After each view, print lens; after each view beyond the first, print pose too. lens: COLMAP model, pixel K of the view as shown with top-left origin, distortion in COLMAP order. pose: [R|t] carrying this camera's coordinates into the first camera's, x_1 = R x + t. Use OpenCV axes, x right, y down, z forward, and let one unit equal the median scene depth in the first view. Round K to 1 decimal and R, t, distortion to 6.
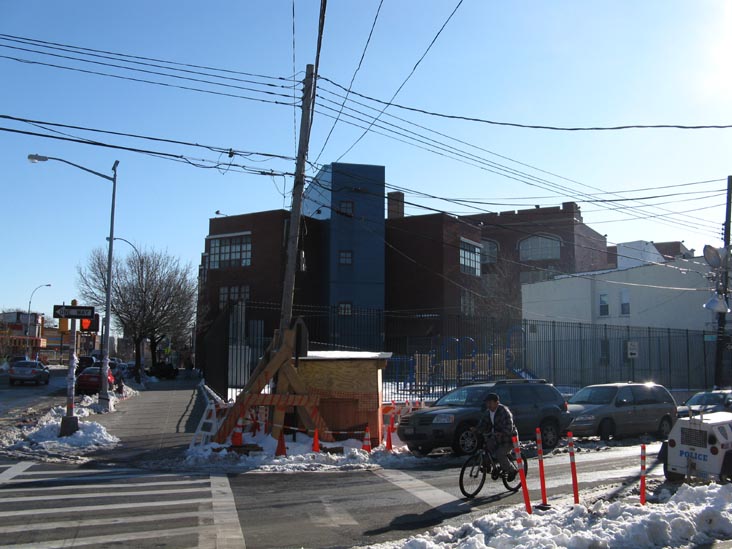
lens RADIAL K [[794.8, 0, 366.0], [0, 794.8, 274.5], [0, 0, 1]] dist [-0.173145, 0.187714]
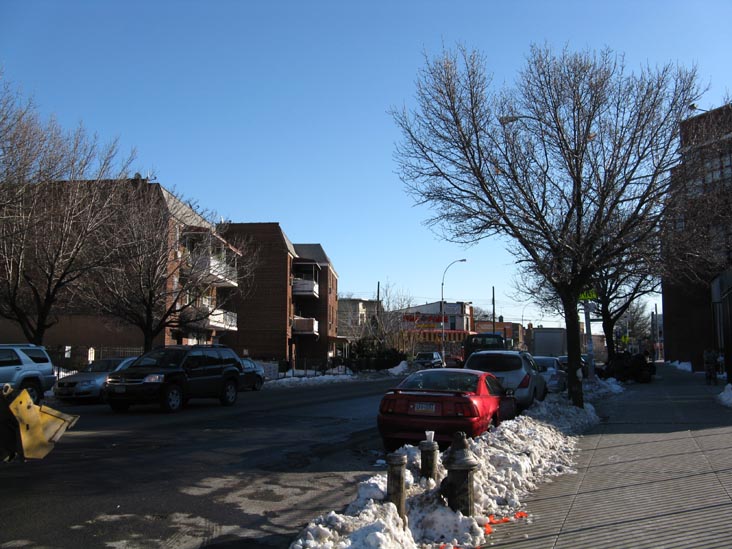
lens RADIAL K [[794.8, 0, 366.0], [0, 794.8, 274.5], [0, 0, 1]] dist [-0.173145, 0.187714]
pose [[0.847652, -0.072979, -0.525510, -0.097690], [0.076588, 0.996951, -0.014913, 0.041306], [0.524996, -0.027607, 0.850657, 0.351029]]
